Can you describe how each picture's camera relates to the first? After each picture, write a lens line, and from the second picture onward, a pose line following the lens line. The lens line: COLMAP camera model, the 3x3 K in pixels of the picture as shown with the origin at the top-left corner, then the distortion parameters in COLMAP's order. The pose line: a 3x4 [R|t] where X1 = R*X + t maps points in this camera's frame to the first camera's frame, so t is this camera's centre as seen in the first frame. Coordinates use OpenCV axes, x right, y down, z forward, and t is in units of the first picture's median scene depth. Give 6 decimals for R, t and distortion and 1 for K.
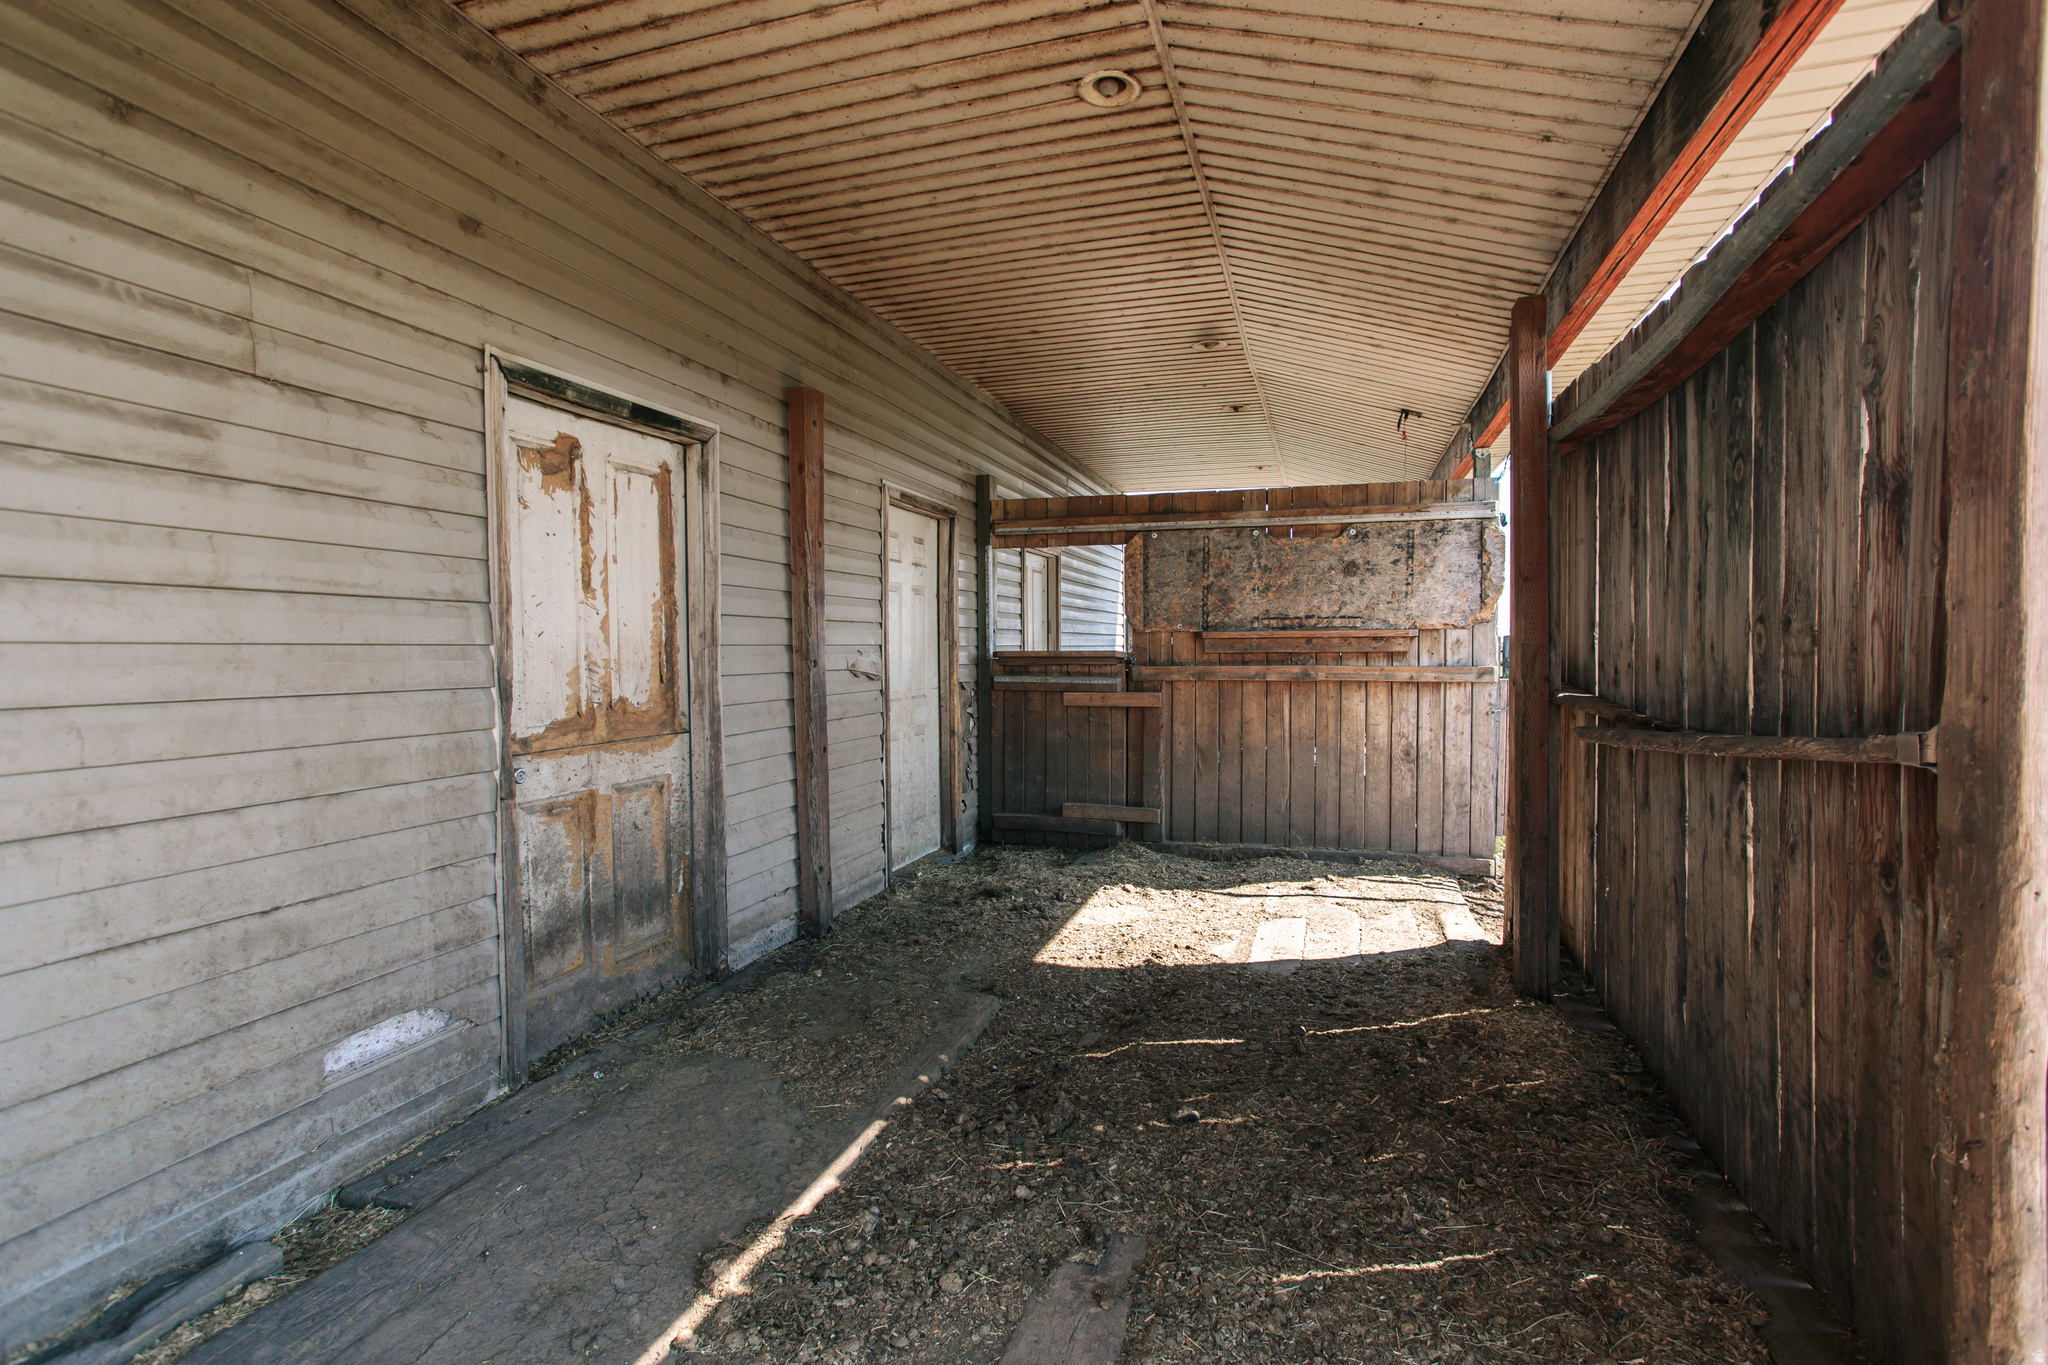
lens RADIAL K [[983.7, 0, 1019.9], [0, 983.7, 687.6], [0, 0, 1]] dist [0.003416, 0.001236]
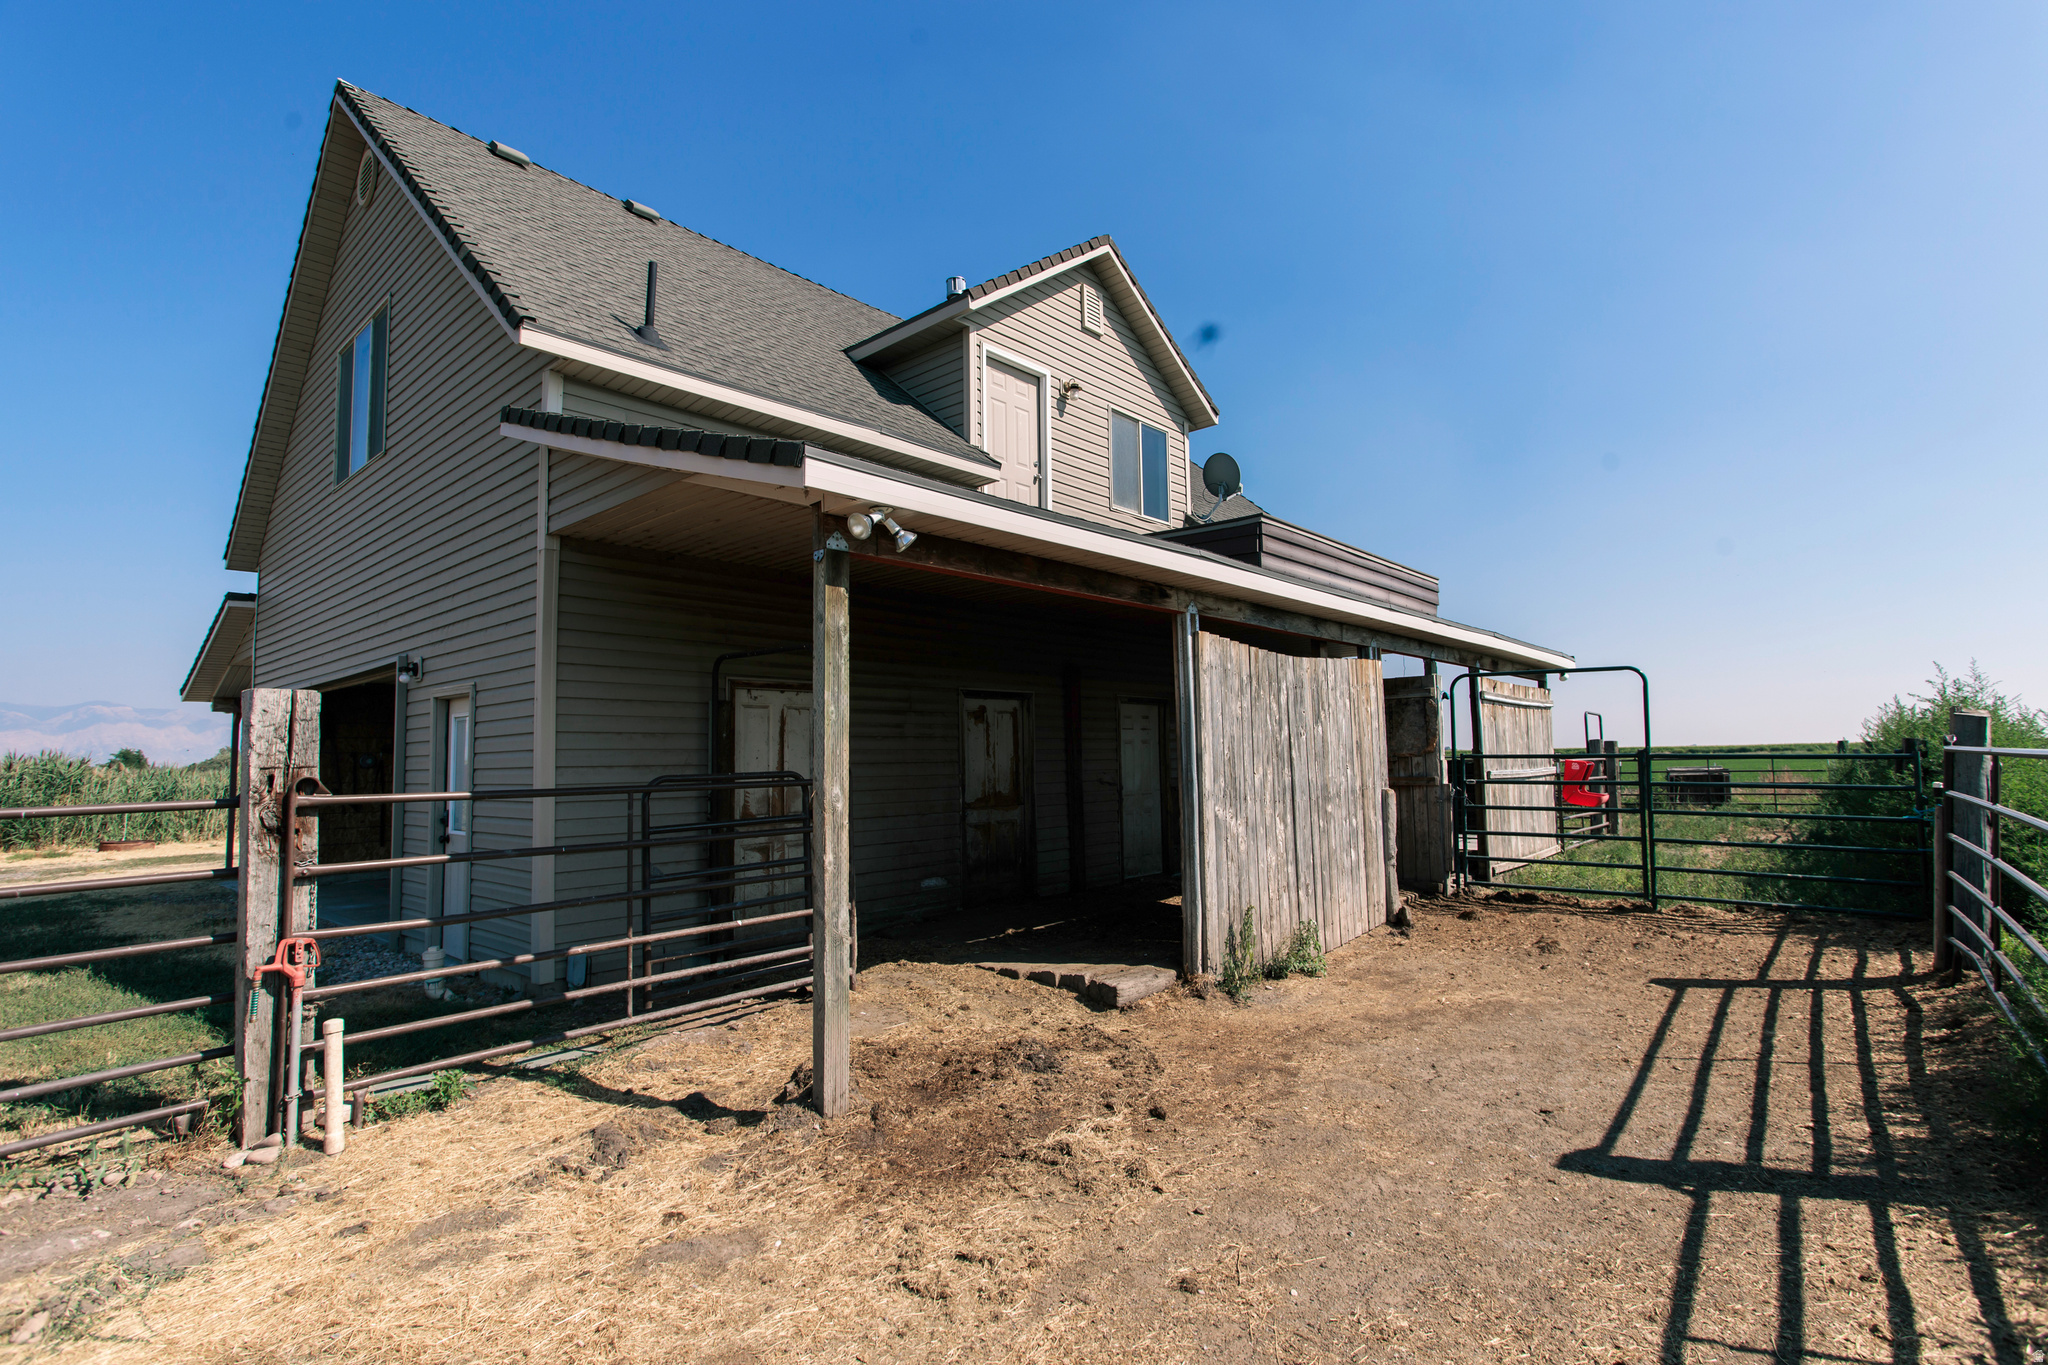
lens RADIAL K [[983.7, 0, 1026.7], [0, 983.7, 686.5], [0, 0, 1]] dist [0.003416, 0.001236]
pose [[0.911168, -0.046208, -0.409436, 0.819299], [-0.000718, 0.993512, -0.113724, 0.032008], [0.412035, 0.103915, 0.905223, -1.528297]]
